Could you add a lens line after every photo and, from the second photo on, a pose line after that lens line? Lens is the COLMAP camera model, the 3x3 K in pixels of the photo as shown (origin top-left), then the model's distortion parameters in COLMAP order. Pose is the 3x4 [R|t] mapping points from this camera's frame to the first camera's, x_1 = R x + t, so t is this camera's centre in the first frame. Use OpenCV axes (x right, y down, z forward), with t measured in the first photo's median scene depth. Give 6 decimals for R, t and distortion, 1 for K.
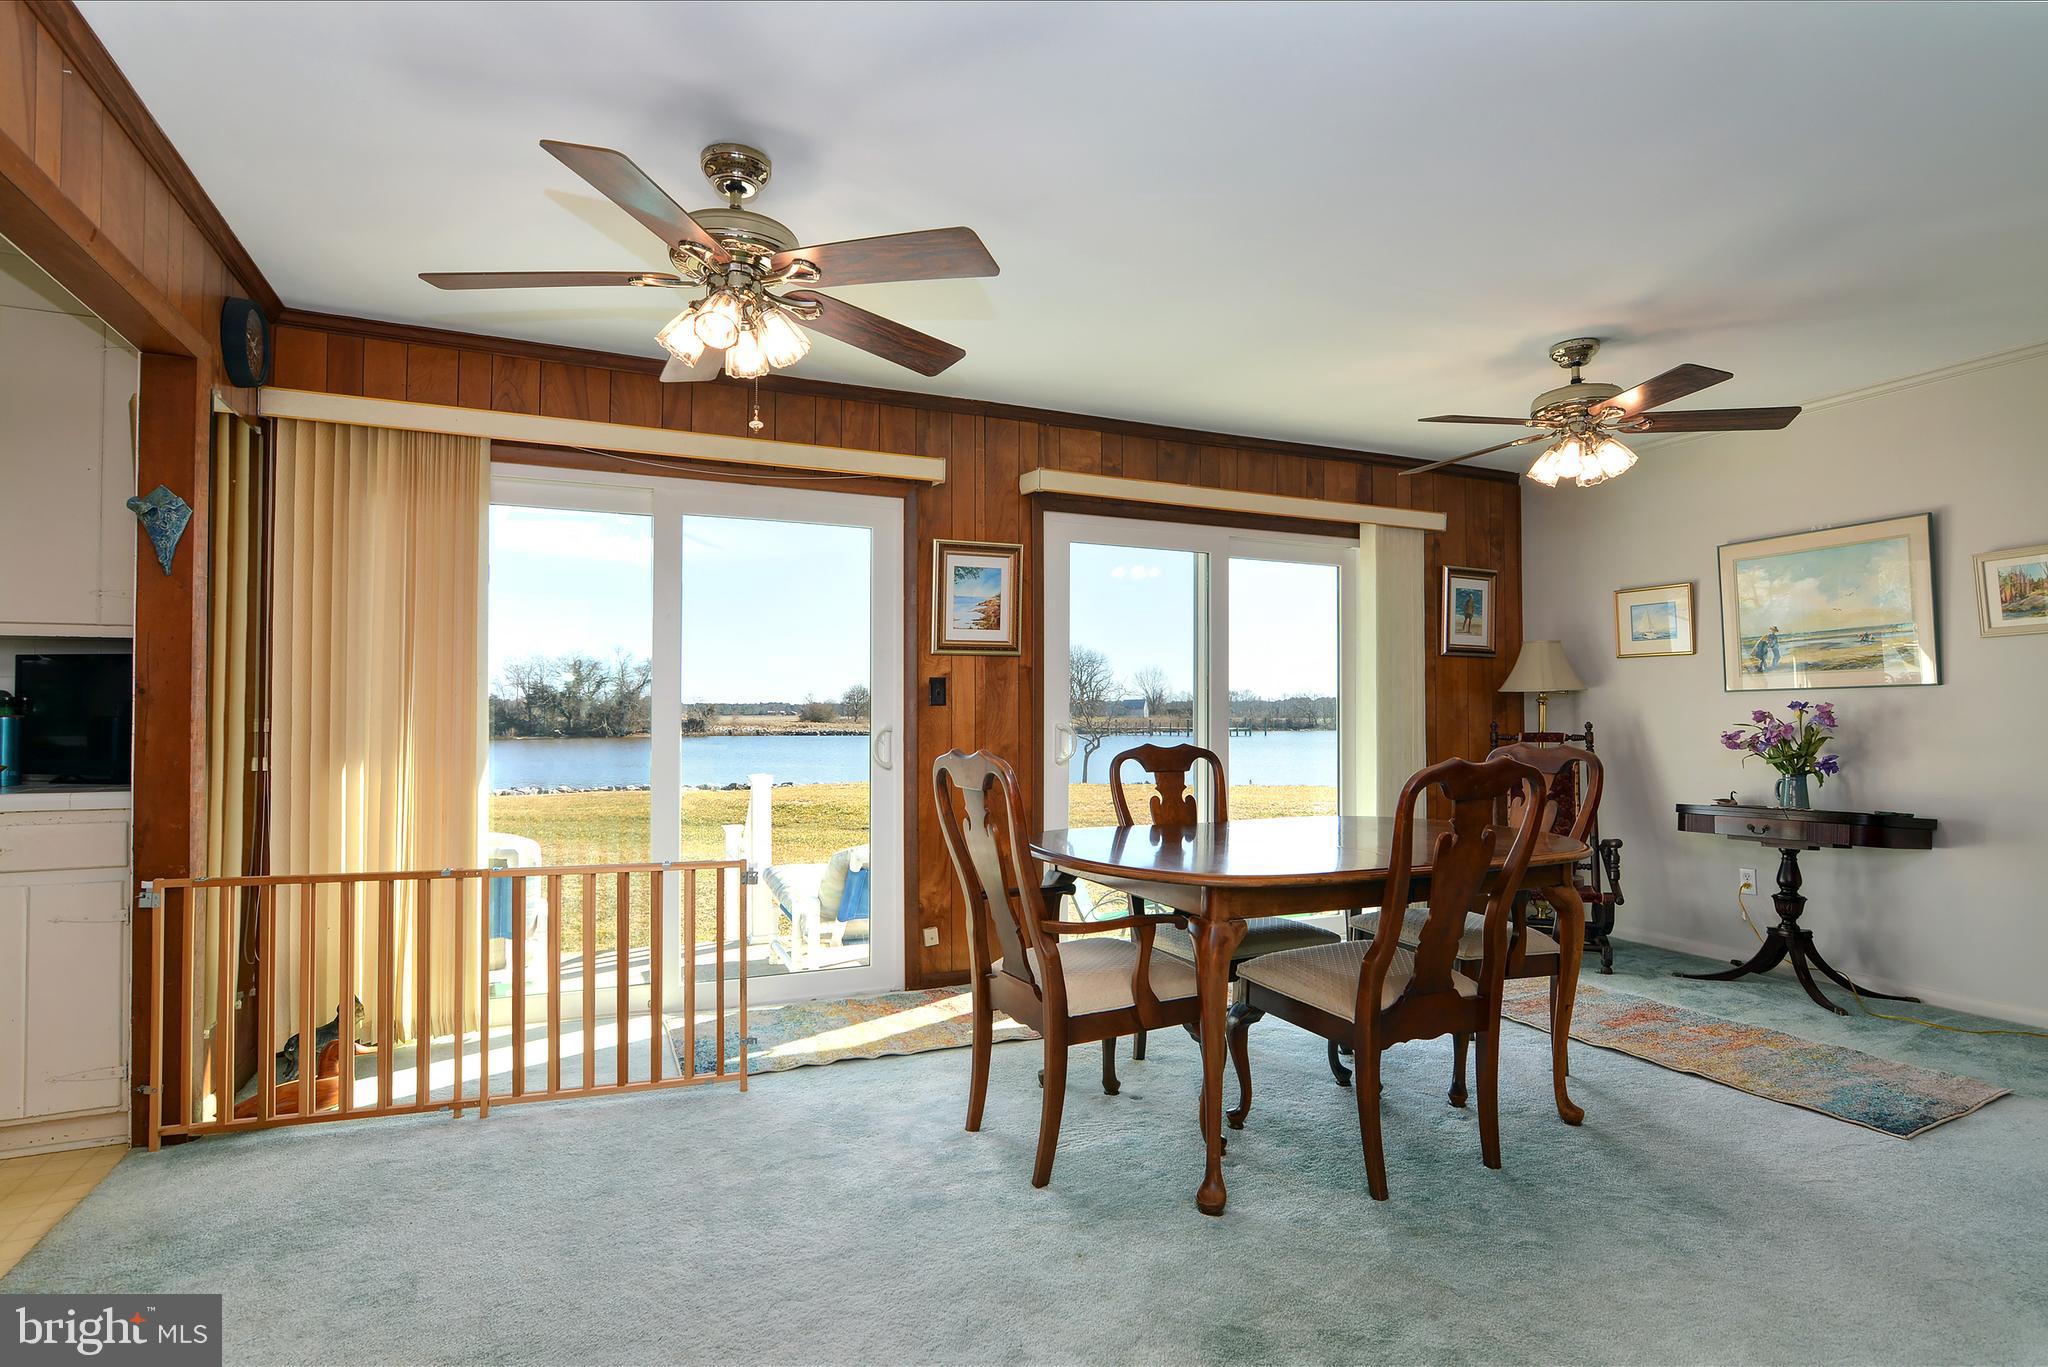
lens RADIAL K [[1016.5, 0, 1032.1], [0, 1016.5, 673.8], [0, 0, 1]] dist [-0.032149, 0.012048]
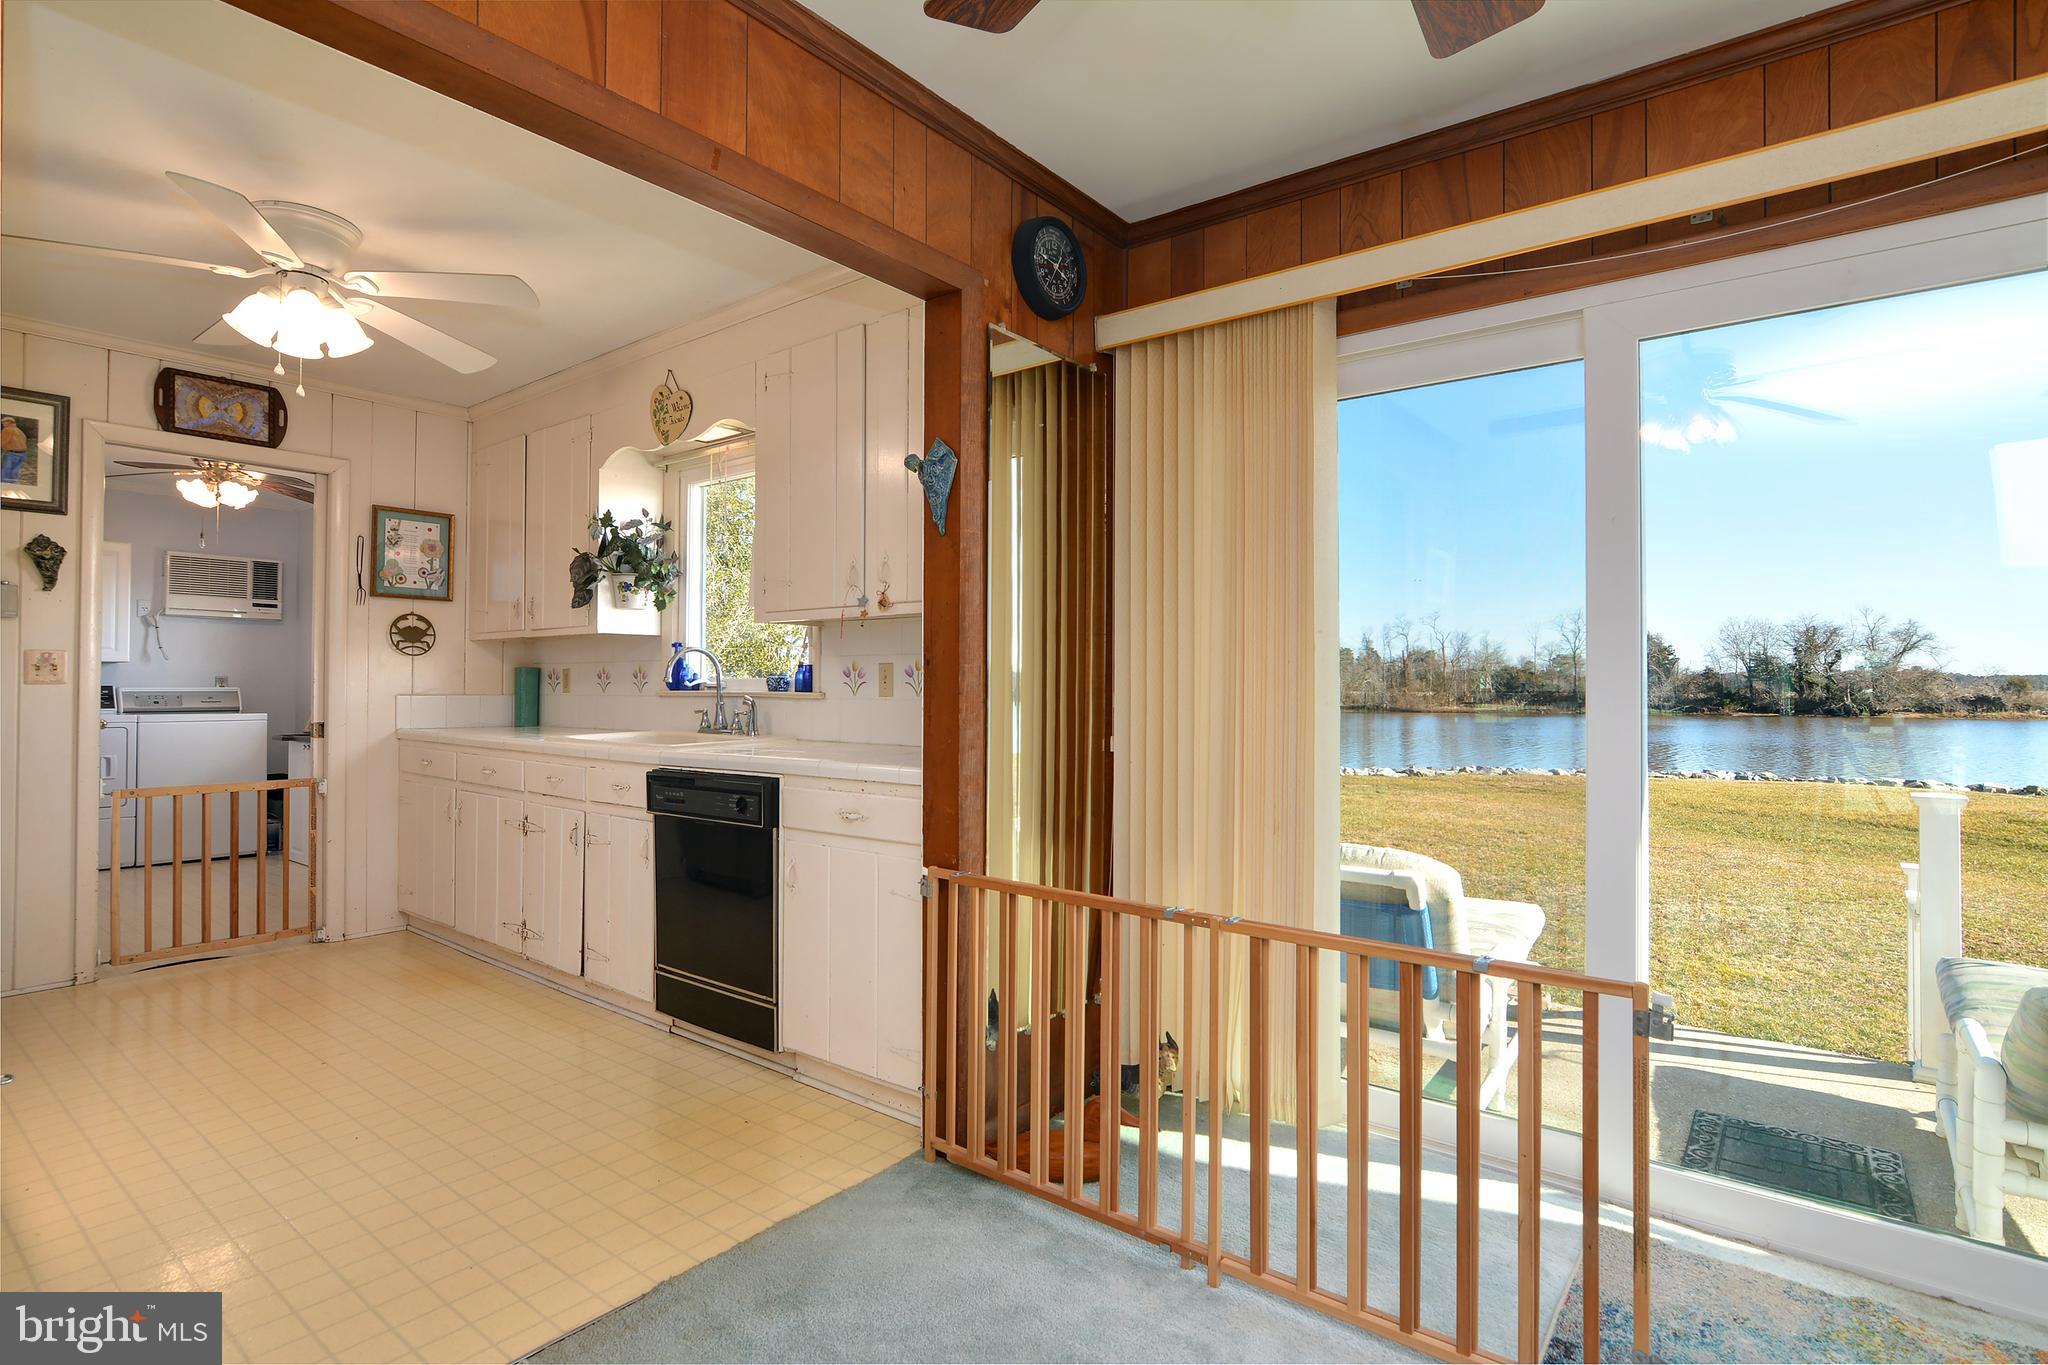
lens RADIAL K [[1016.5, 0, 1032.1], [0, 1016.5, 672.8], [0, 0, 1]] dist [-0.032149, 0.012048]
pose [[0.464393, -0.007233, -0.885600, -0.001815], [0.029685, 0.999532, 0.007402, 0.015641], [0.885132, -0.029726, 0.464390, 0.393618]]
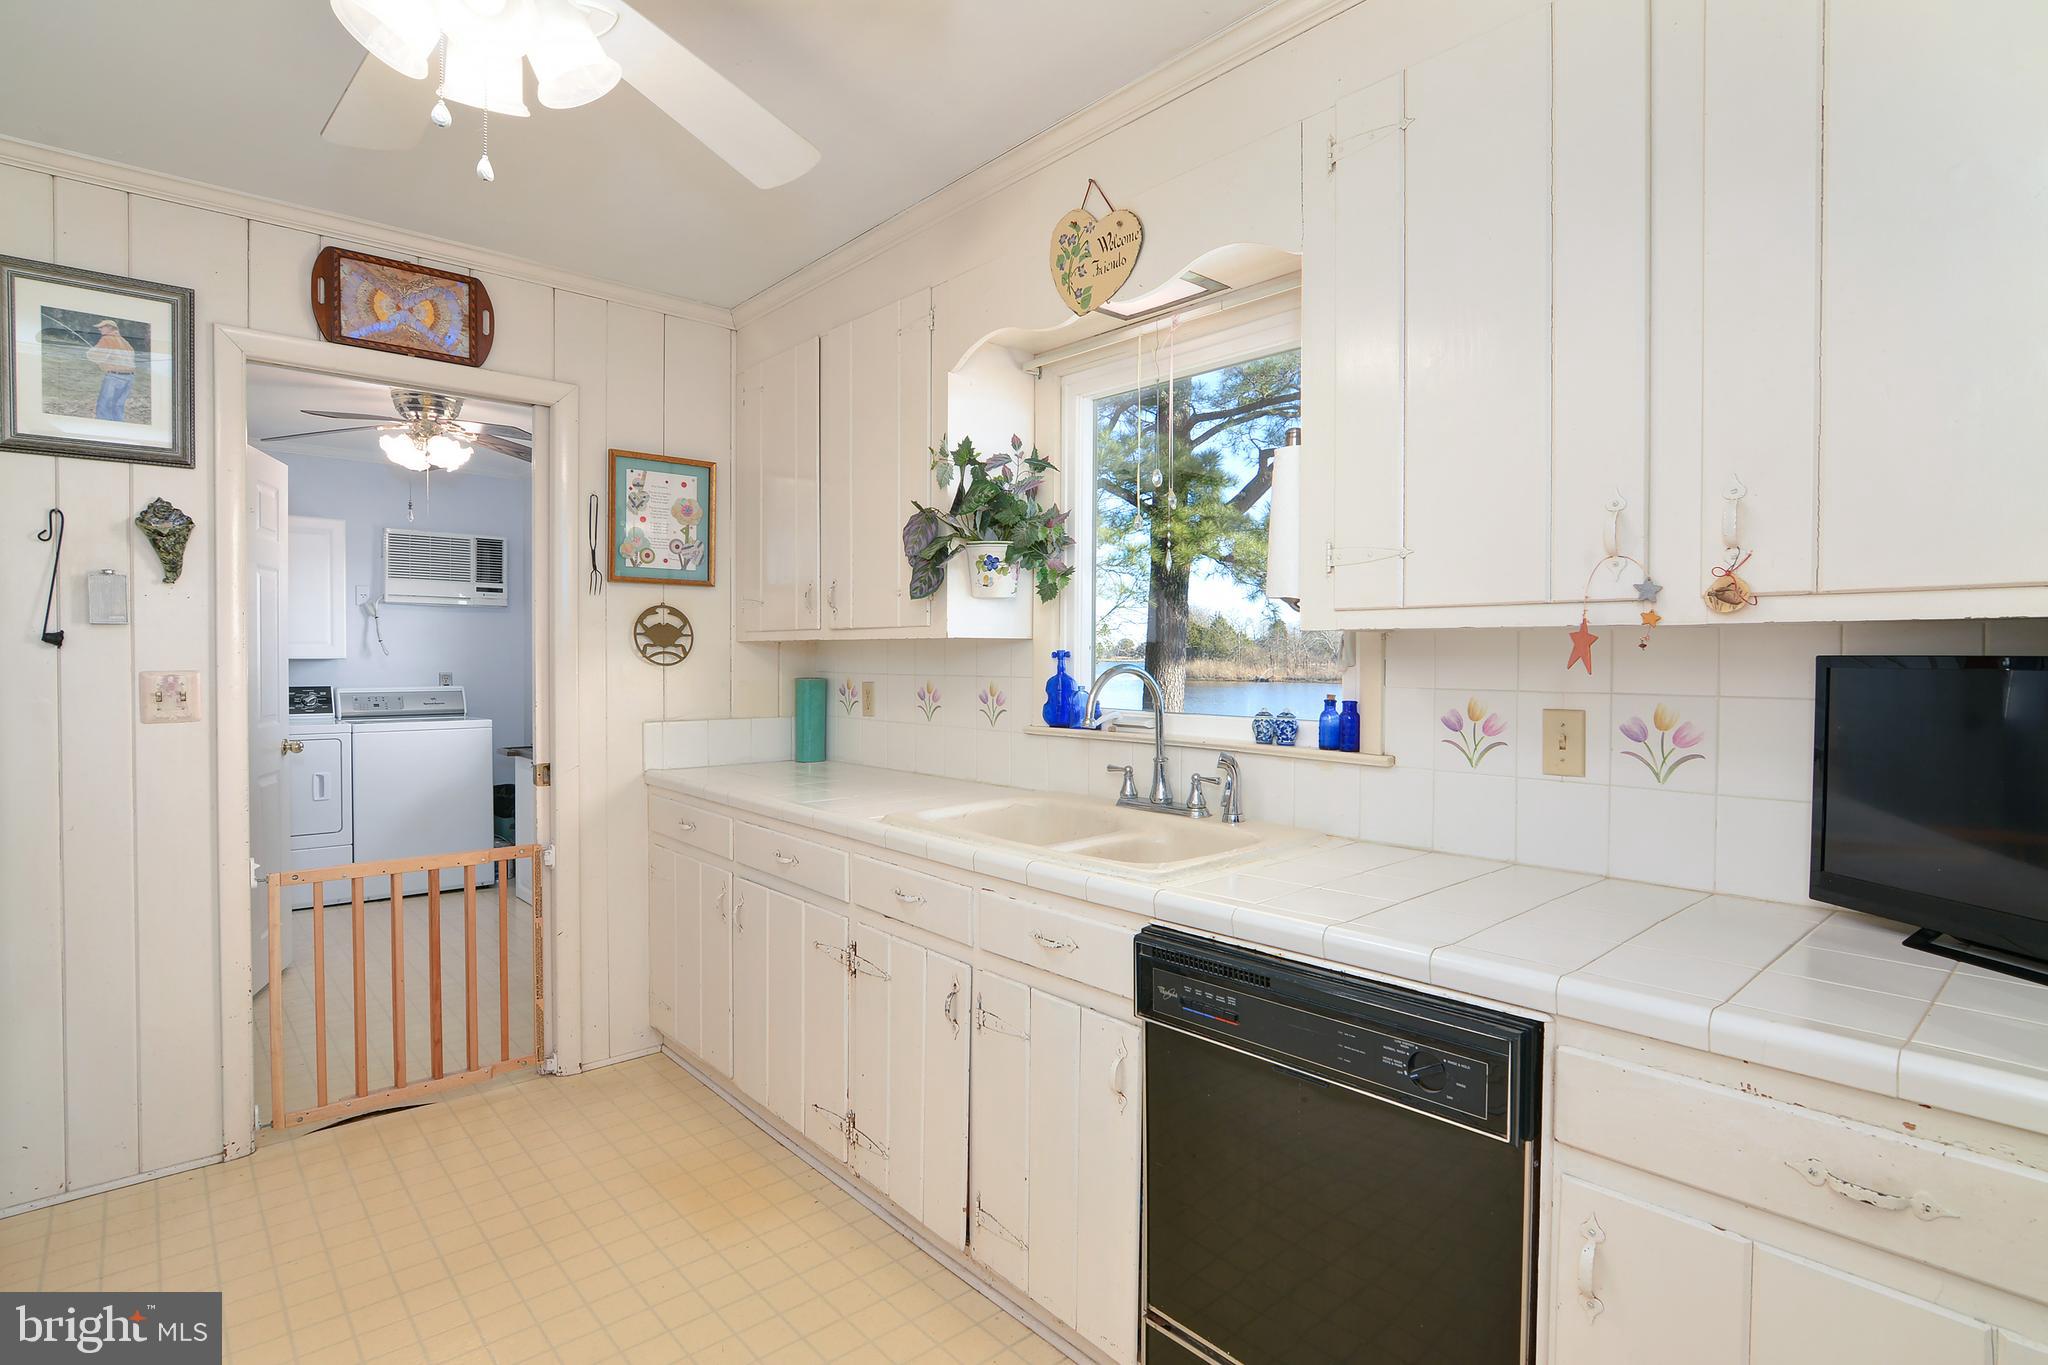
lens RADIAL K [[1025.7, 0, 1030.0], [0, 1025.7, 674.4], [0, 0, 1]] dist [-0.027999, 0.009517]
pose [[0.297228, 0.021659, -0.954561, -0.468548], [0.031976, 0.998956, 0.032624, -0.025667], [0.954271, -0.040220, 0.296225, 0.339525]]
